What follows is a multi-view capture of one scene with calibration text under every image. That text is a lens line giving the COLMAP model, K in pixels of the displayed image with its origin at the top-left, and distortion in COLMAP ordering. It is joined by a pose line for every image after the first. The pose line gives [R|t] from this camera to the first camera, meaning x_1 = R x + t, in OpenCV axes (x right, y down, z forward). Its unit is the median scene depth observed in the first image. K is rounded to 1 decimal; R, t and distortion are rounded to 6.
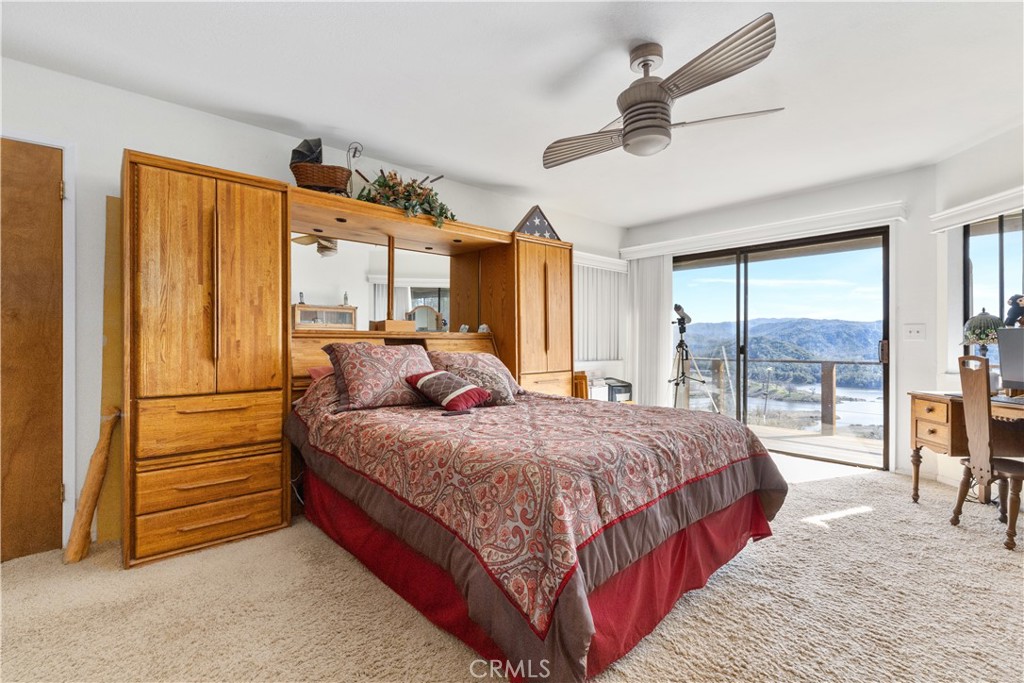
lens RADIAL K [[458.6, 0, 510.4], [0, 458.6, 348.1], [0, 0, 1]] dist [-0.000180, 0.000131]
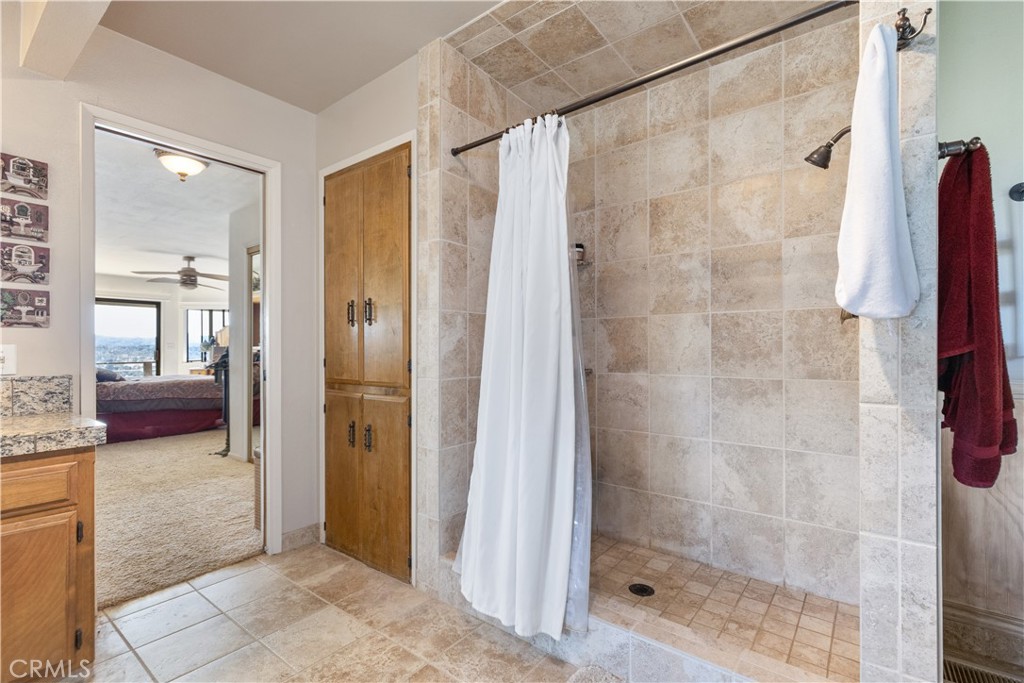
lens RADIAL K [[458.6, 0, 510.4], [0, 458.6, 348.1], [0, 0, 1]] dist [-0.000180, 0.000131]
pose [[-0.146073, 0.000386, 0.989274, -1.355043], [0.014080, 0.999899, 0.001689, -0.004394], [-0.989174, 0.014176, -0.146063, -0.304293]]
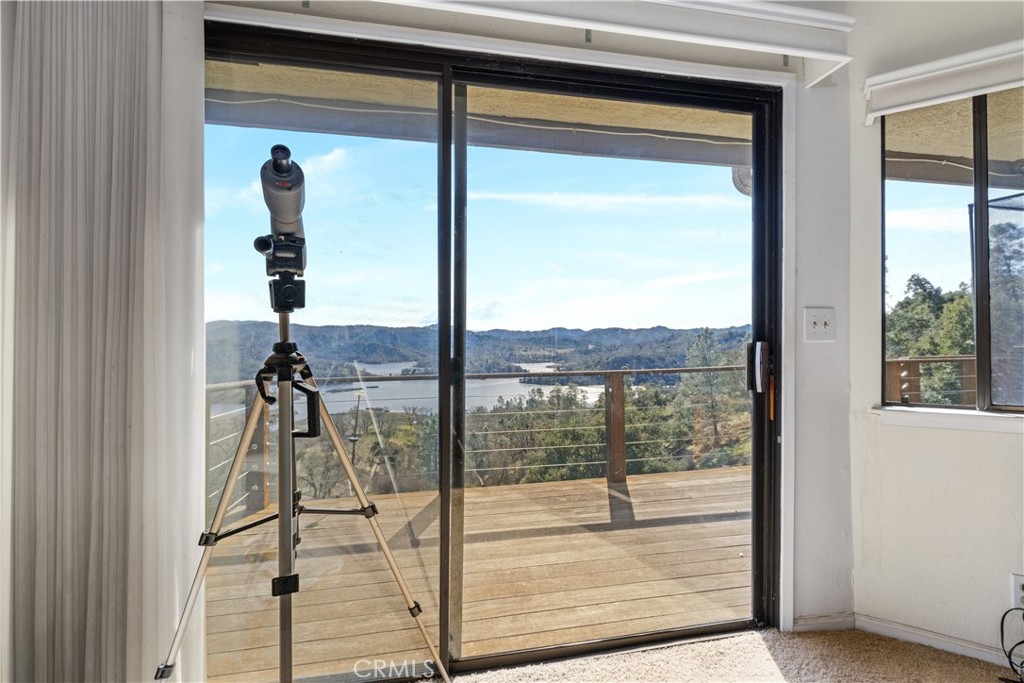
lens RADIAL K [[477.3, 0, 530.8], [0, 477.3, 343.7], [0, 0, 1]] dist [-0.000499, 0.000047]
pose [[0.521529, -0.003587, 0.853226, 0.248853], [0.018762, 0.999798, -0.007265, -0.013578], [-0.853028, 0.019797, 0.521490, 0.798434]]
